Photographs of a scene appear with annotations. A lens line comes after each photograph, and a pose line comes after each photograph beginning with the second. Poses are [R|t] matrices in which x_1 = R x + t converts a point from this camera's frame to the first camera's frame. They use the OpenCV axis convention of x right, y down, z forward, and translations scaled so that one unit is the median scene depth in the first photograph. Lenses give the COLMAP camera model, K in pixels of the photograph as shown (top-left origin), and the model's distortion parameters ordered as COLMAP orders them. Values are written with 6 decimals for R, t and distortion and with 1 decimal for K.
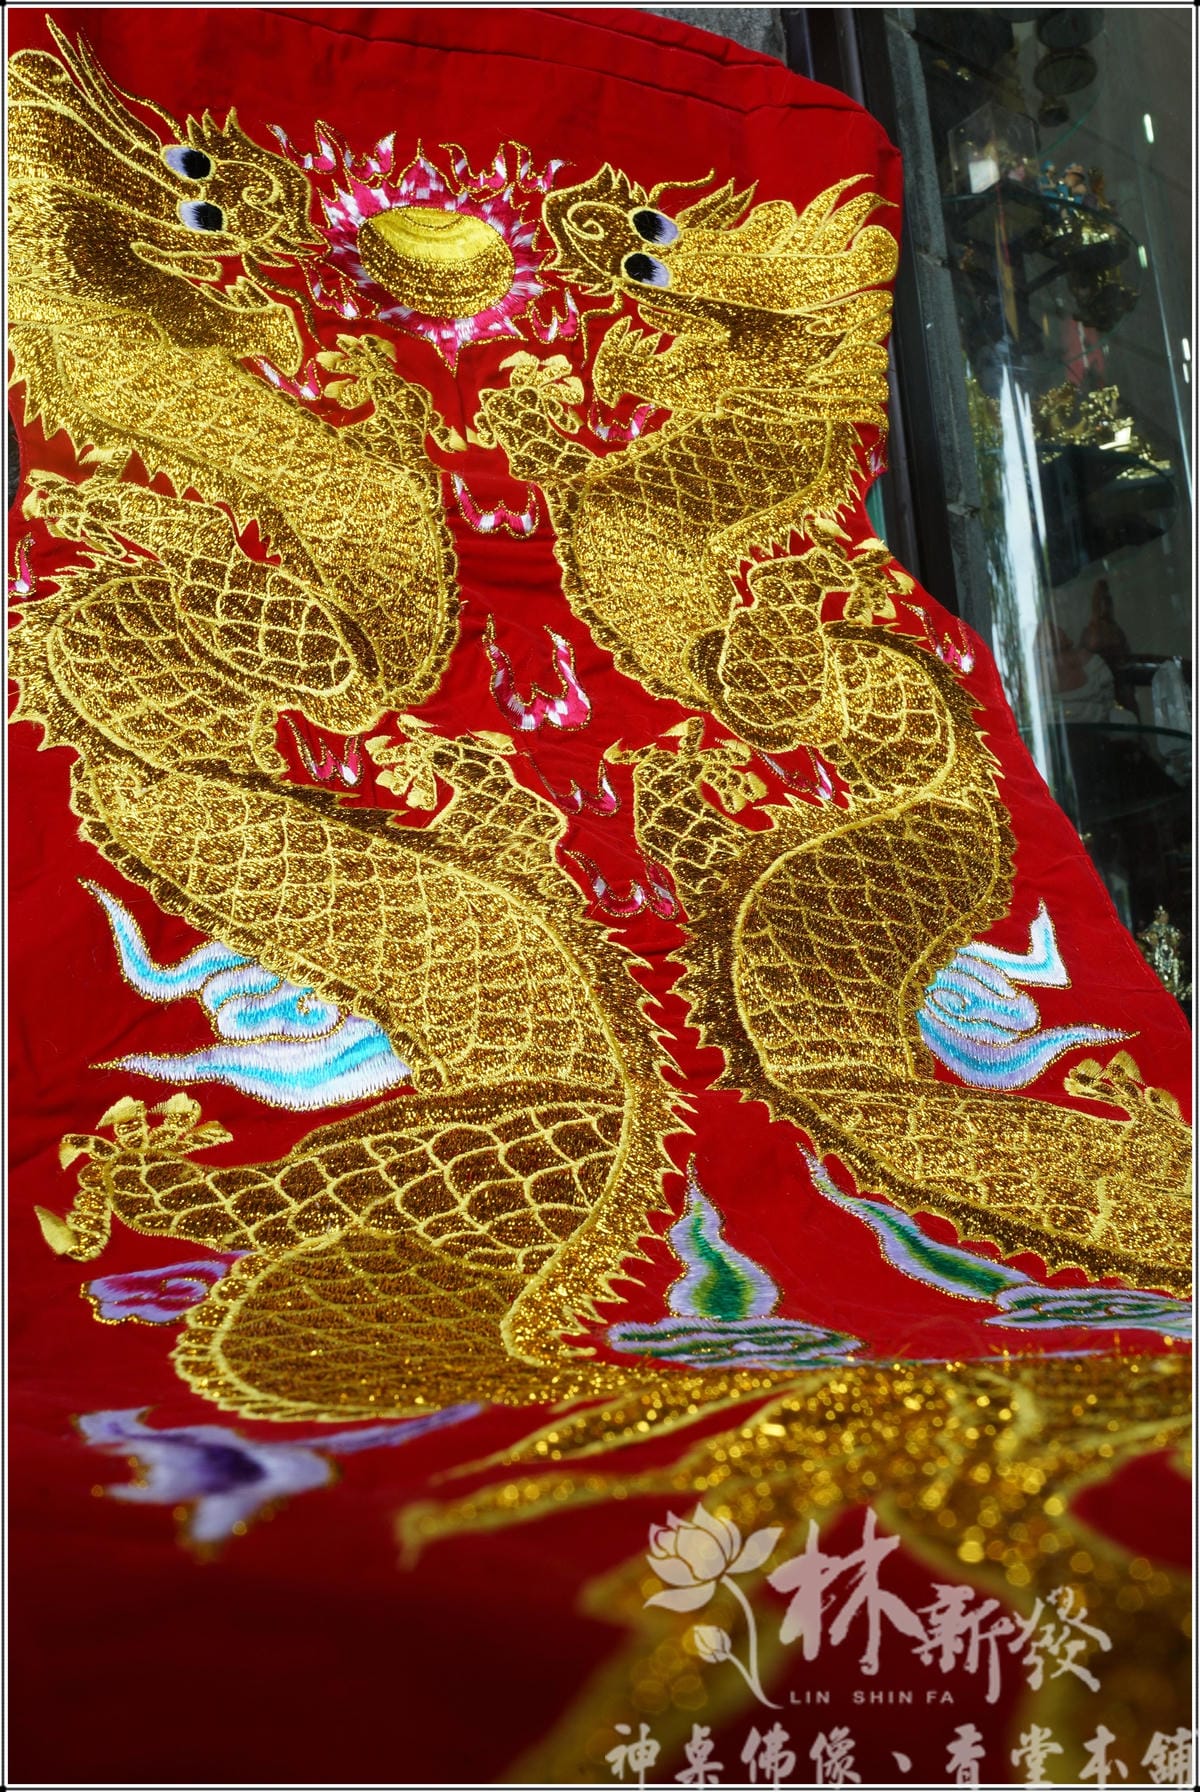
lens RADIAL K [[1844.6, 0, 669.1], [0, 1844.6, 760.1], [0, 0, 1]] dist [-0.058619, -0.014351]
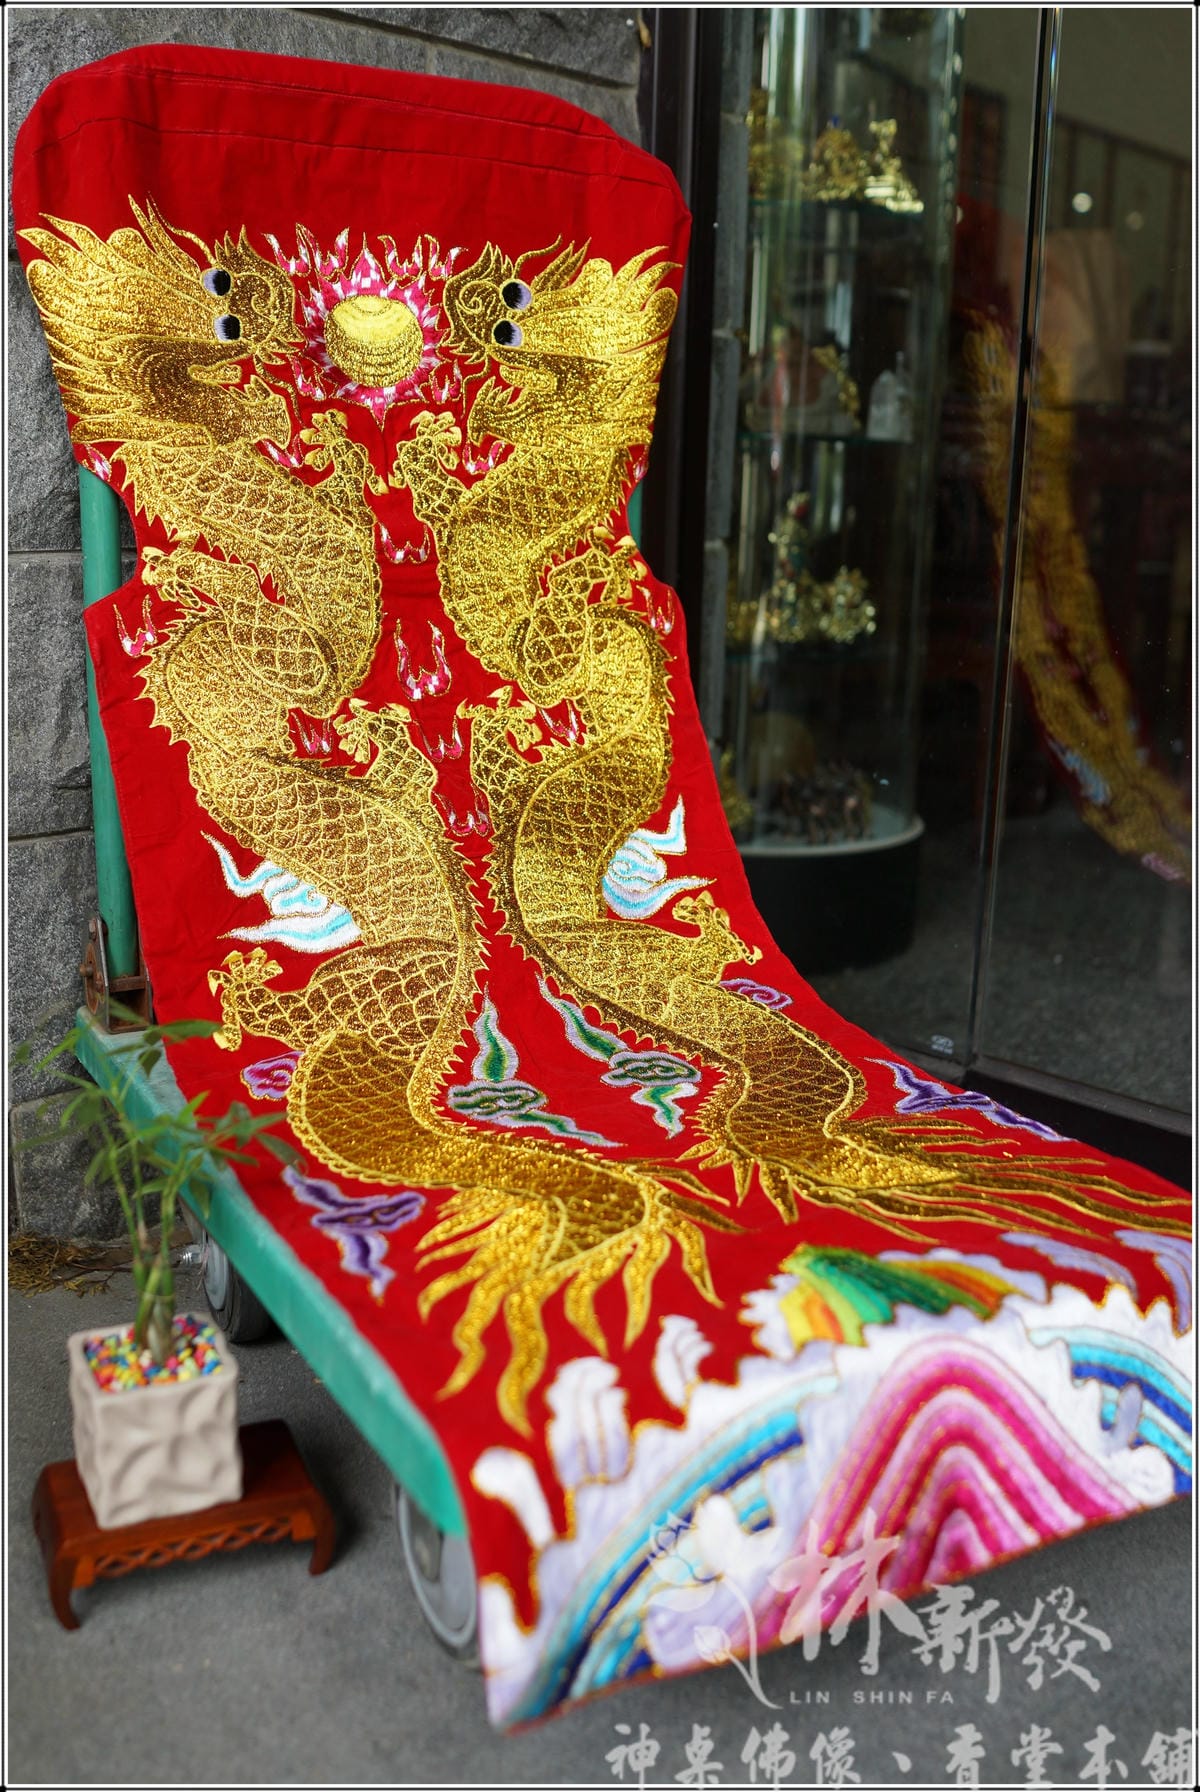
lens RADIAL K [[1715.8, 0, 608.9], [0, 1715.8, 898.9], [0, 0, 1]] dist [-0.081920, -0.044078]
pose [[0.990648, 0.077161, 0.112528, -0.059421], [-0.123309, 0.859348, 0.496302, -0.662577], [-0.058406, -0.505536, 0.860826, -0.538381]]
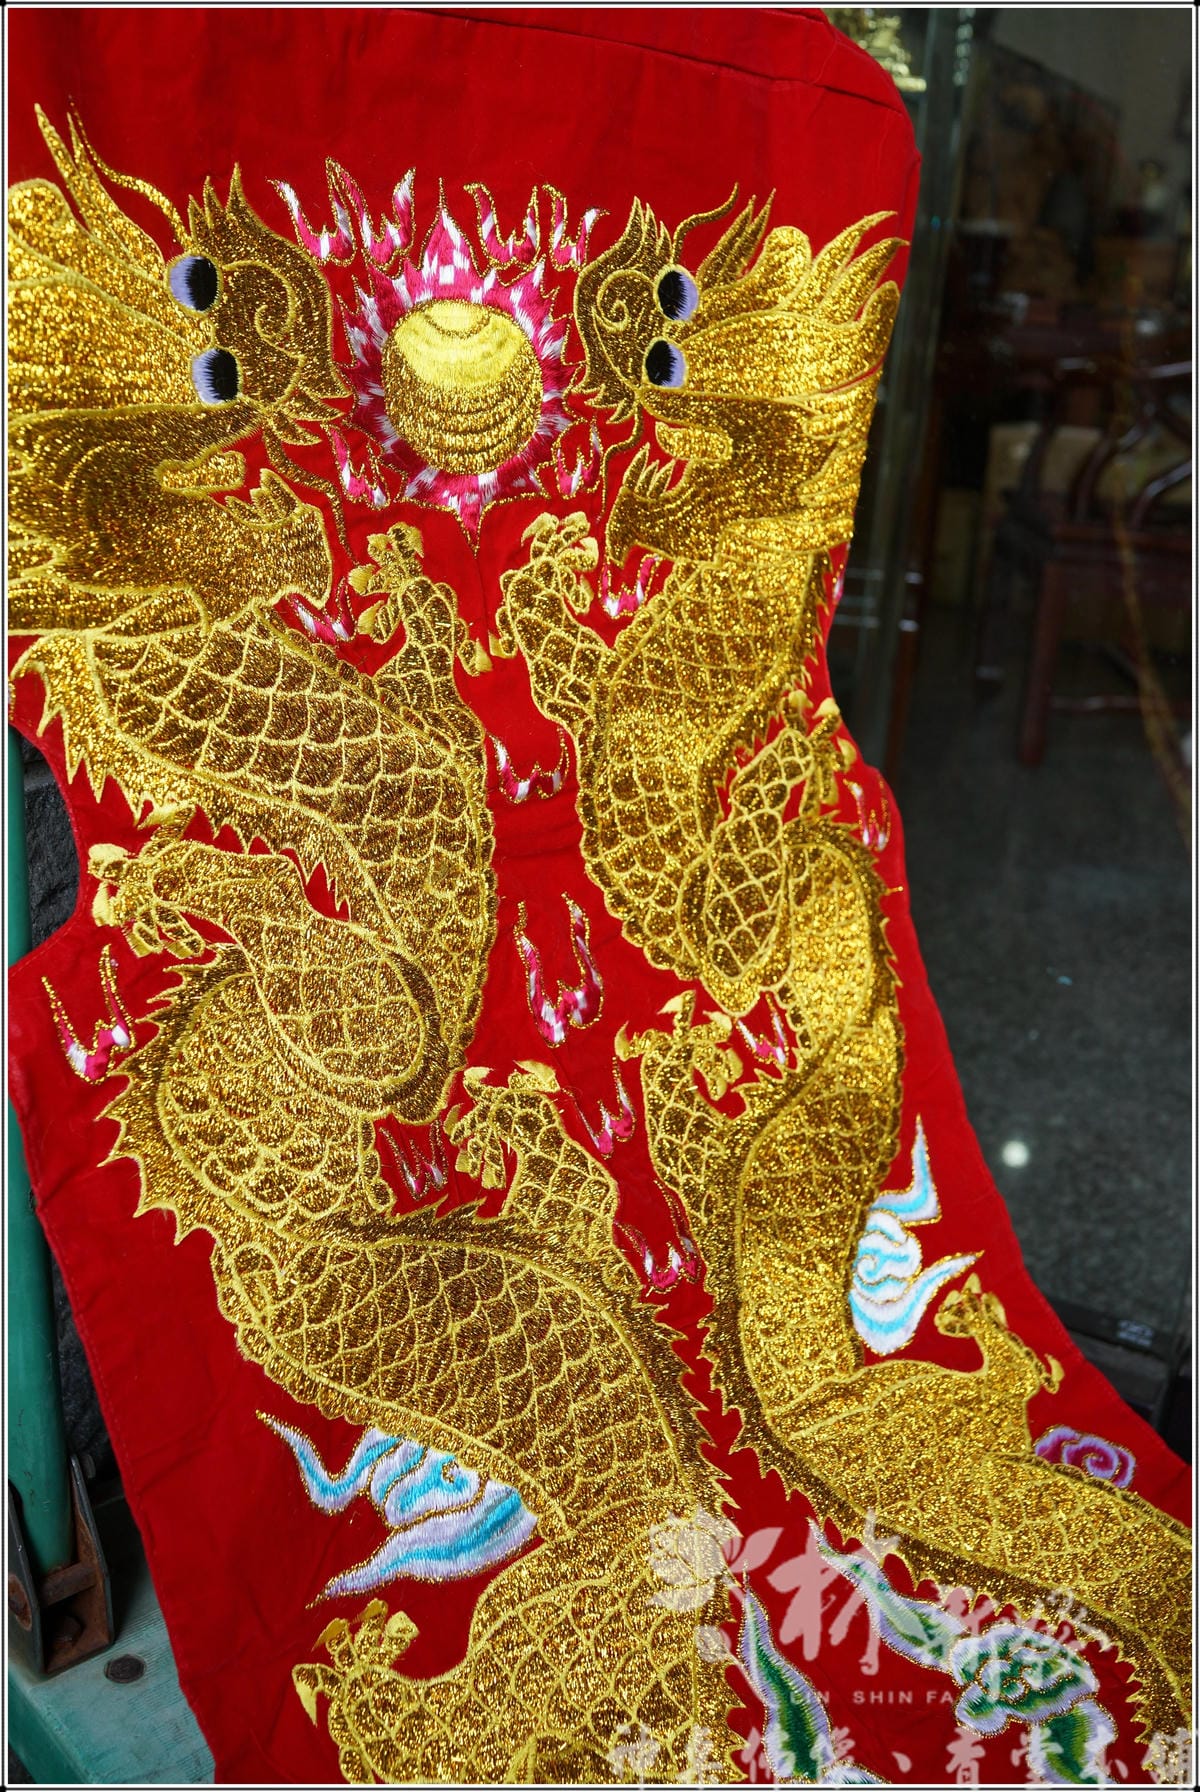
lens RADIAL K [[1732.6, 0, 599.6], [0, 1732.6, 890.4], [0, 0, 1]] dist [-0.085503, -0.026429]
pose [[0.939274, 0.020049, 0.342582, -0.362619], [-0.215685, 0.810962, 0.543894, -0.575945], [-0.266916, -0.584755, 0.766040, 0.272878]]
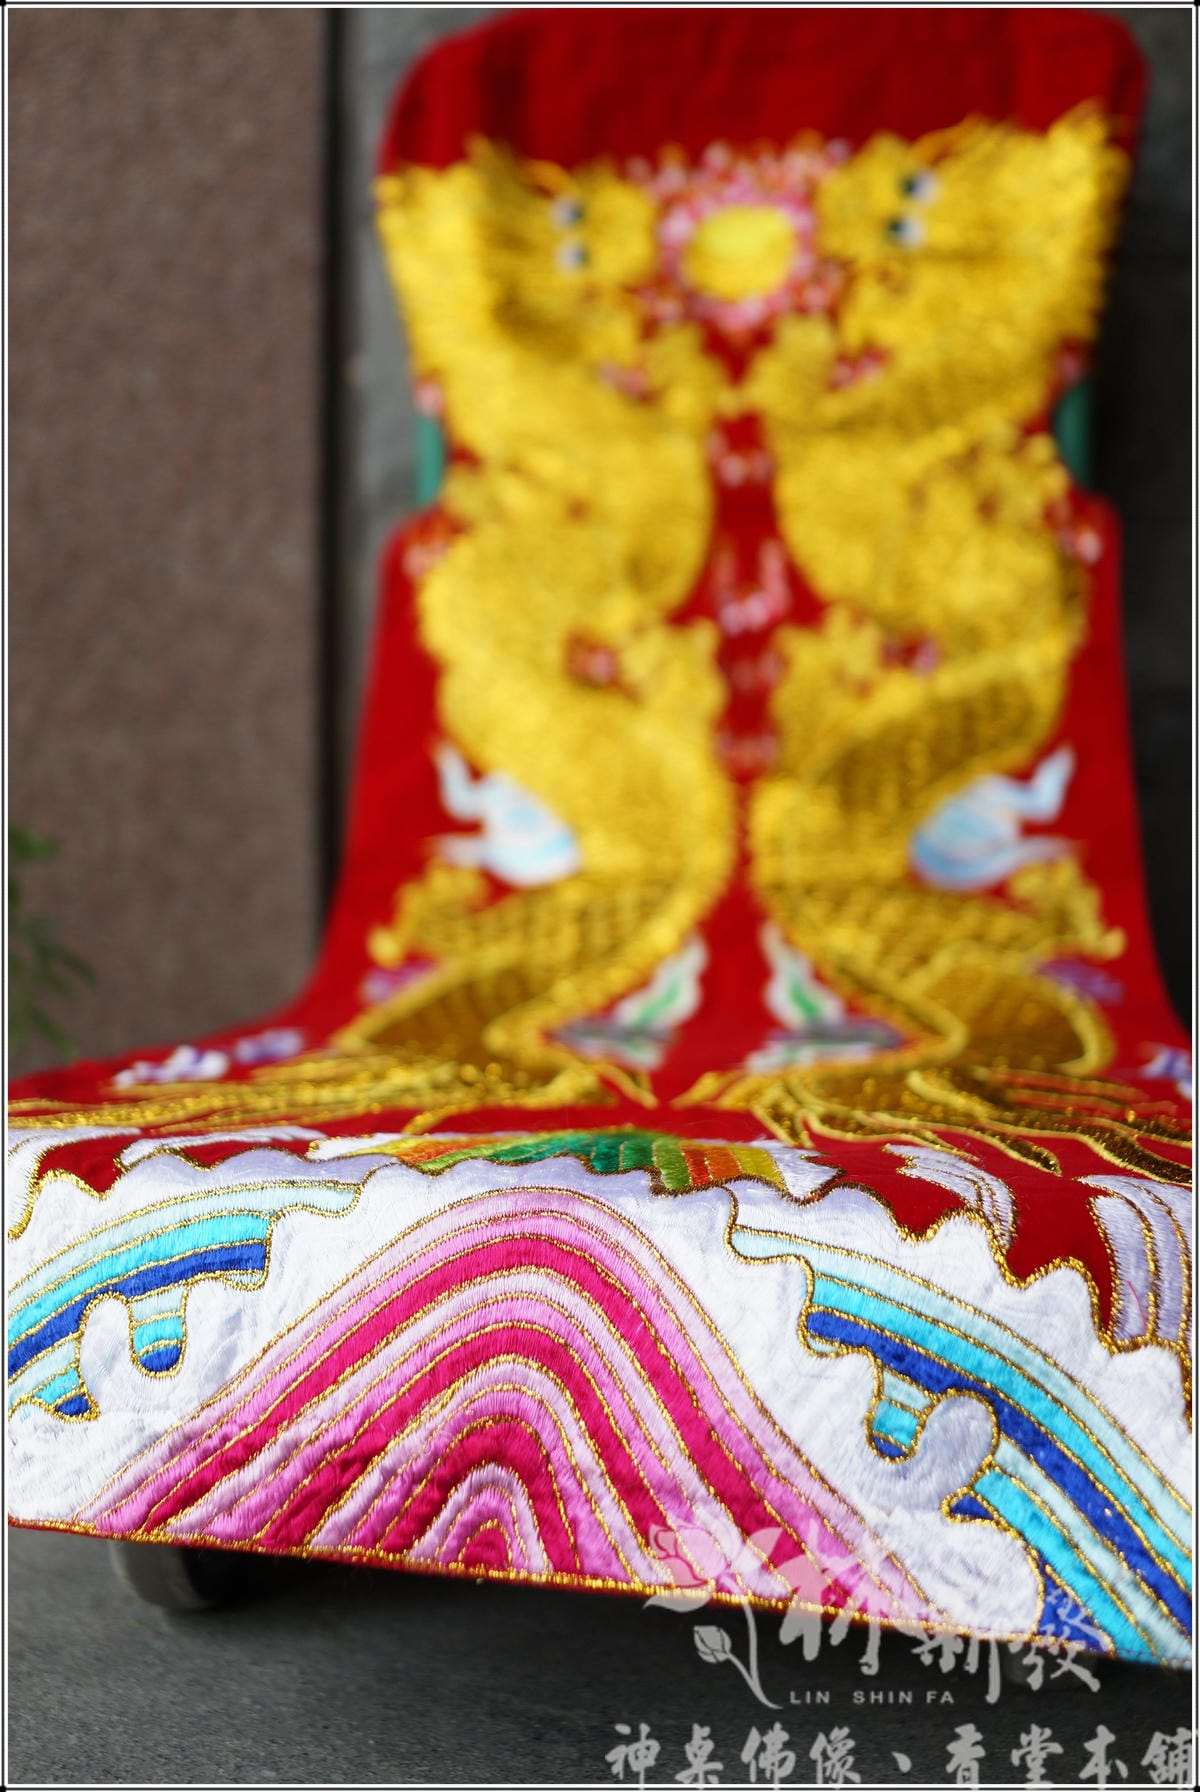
lens RADIAL K [[1795.4, 0, 599.1], [0, 1795.4, 836.5], [0, 0, 1]] dist [-0.074834, 0.004571]
pose [[0.823031, 0.089309, -0.560931, 0.652420], [0.093977, 0.952539, 0.289547, -0.276316], [0.560168, -0.291020, 0.775577, -0.281685]]
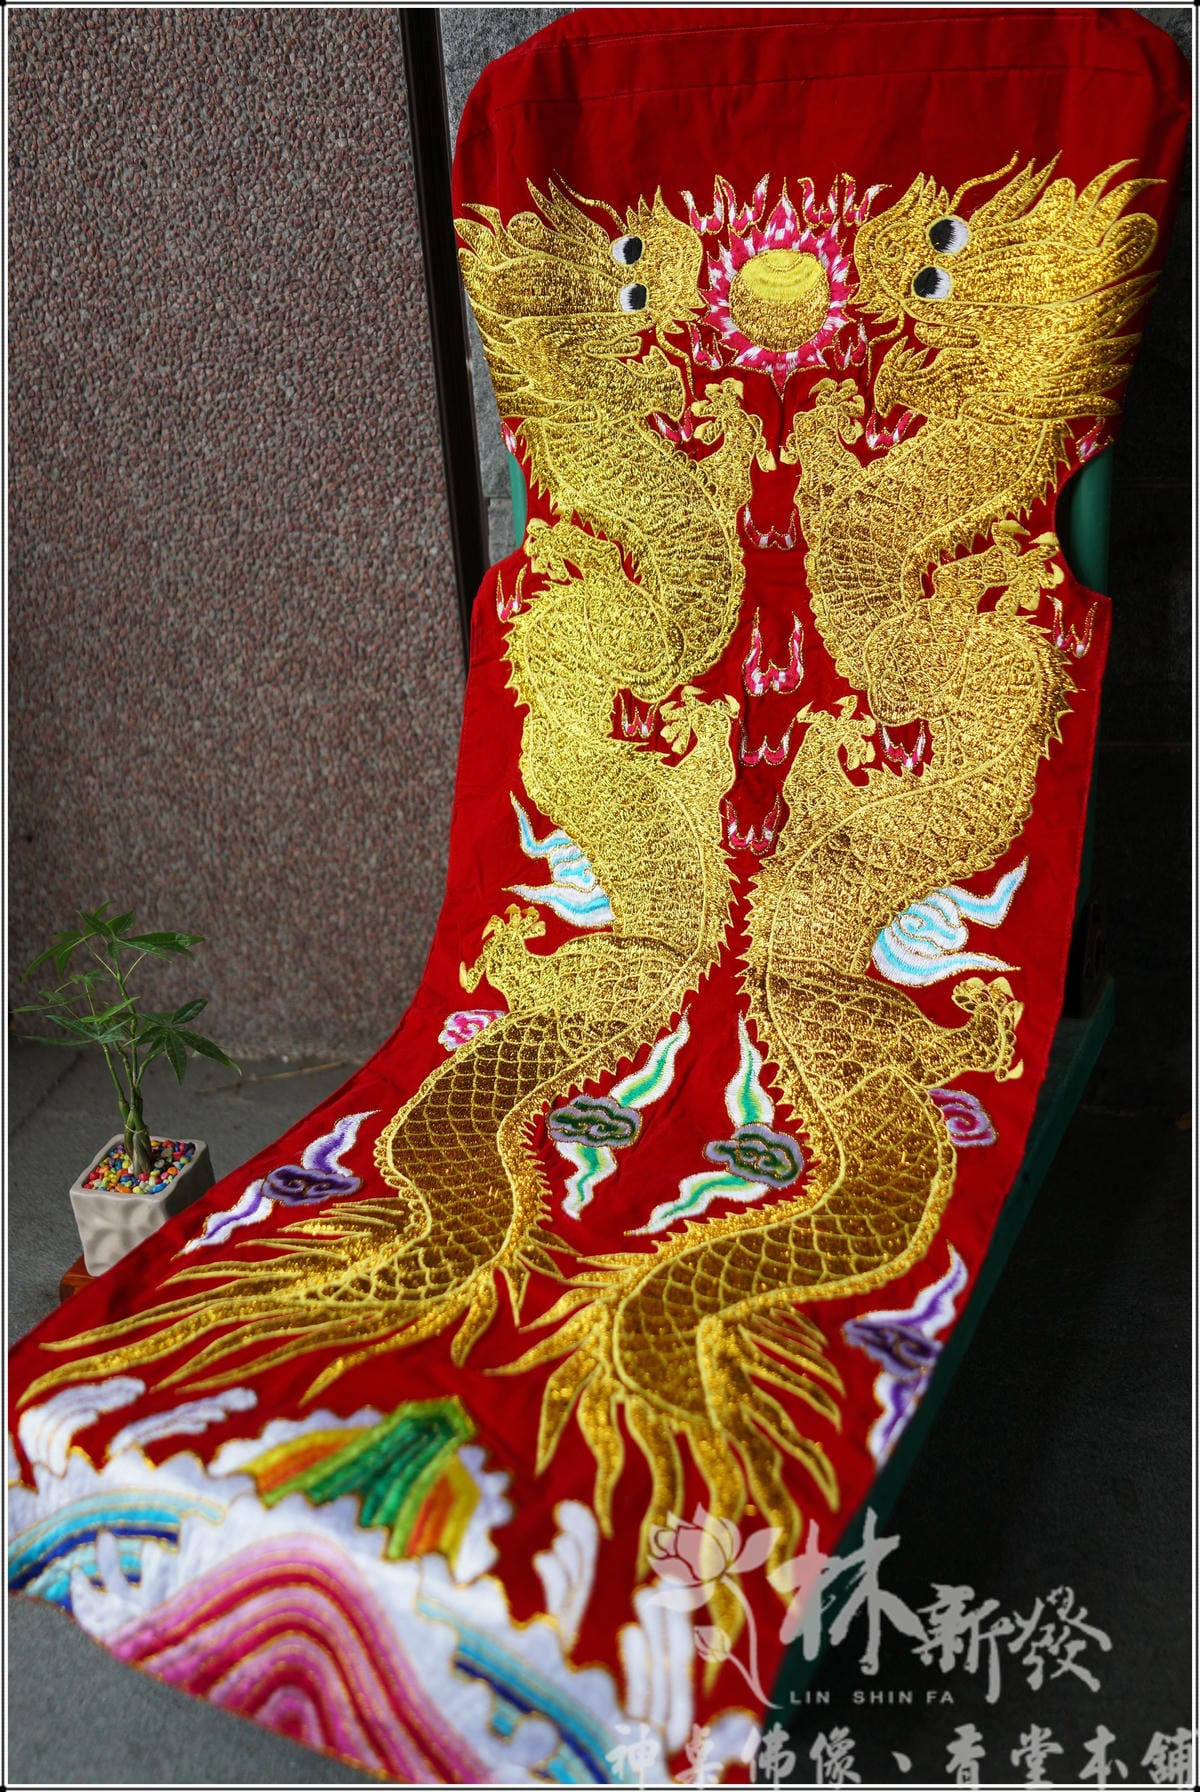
lens RADIAL K [[1732.6, 0, 599.6], [0, 1732.6, 890.4], [0, 0, 1]] dist [-0.085503, -0.026429]
pose [[0.633650, 0.356751, -0.686452, 0.948291], [0.238493, 0.754026, 0.612017, -0.851322], [0.735941, -0.551519, 0.392706, 0.128490]]
